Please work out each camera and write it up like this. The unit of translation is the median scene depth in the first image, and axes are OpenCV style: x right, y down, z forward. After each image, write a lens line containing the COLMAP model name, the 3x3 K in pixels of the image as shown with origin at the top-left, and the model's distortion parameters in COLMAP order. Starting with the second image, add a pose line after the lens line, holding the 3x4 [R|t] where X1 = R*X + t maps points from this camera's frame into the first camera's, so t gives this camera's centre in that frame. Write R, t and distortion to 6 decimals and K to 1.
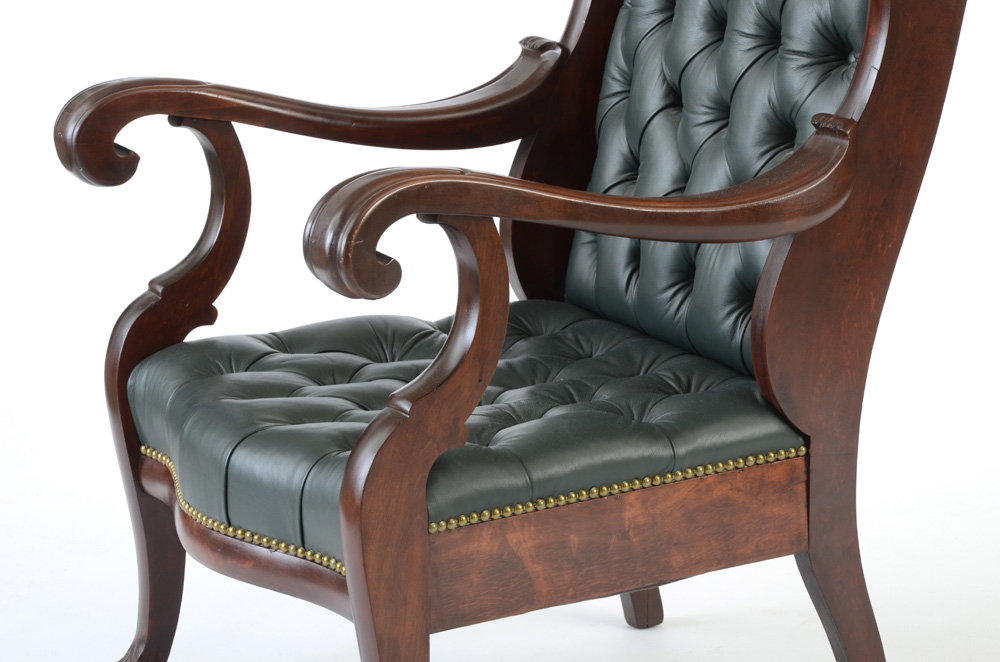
lens RADIAL K [[3514.8, 0, 506.7], [0, 3514.8, 331.4], [0, 0, 1]] dist [1.138126, 0.000000]
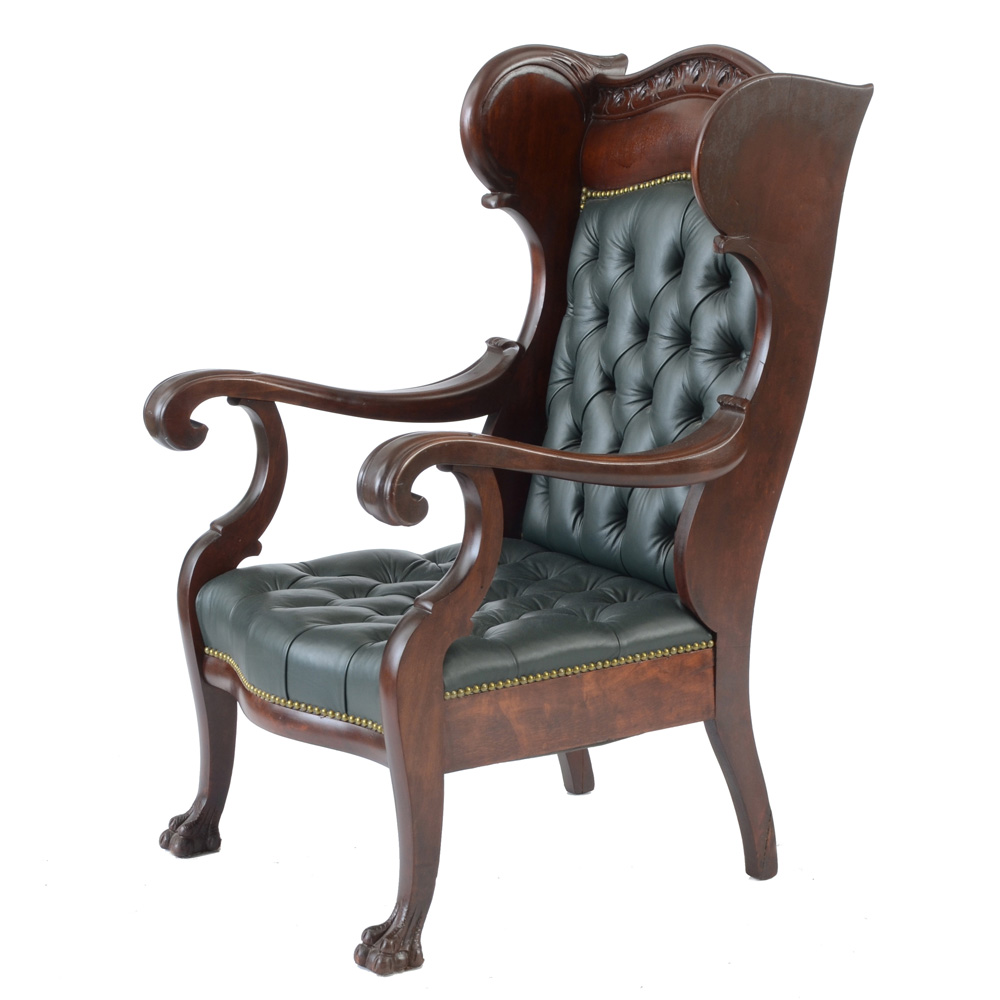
lens RADIAL K [[3626.2, 0, 490.4], [0, 3626.2, 498.1], [0, 0, 1]] dist [0.437993, 0.000000]
pose [[0.998825, -0.001315, 0.048436, -0.065627], [0.003164, 0.999268, -0.038112, 0.029933], [-0.048350, 0.038221, 0.998099, -0.368760]]
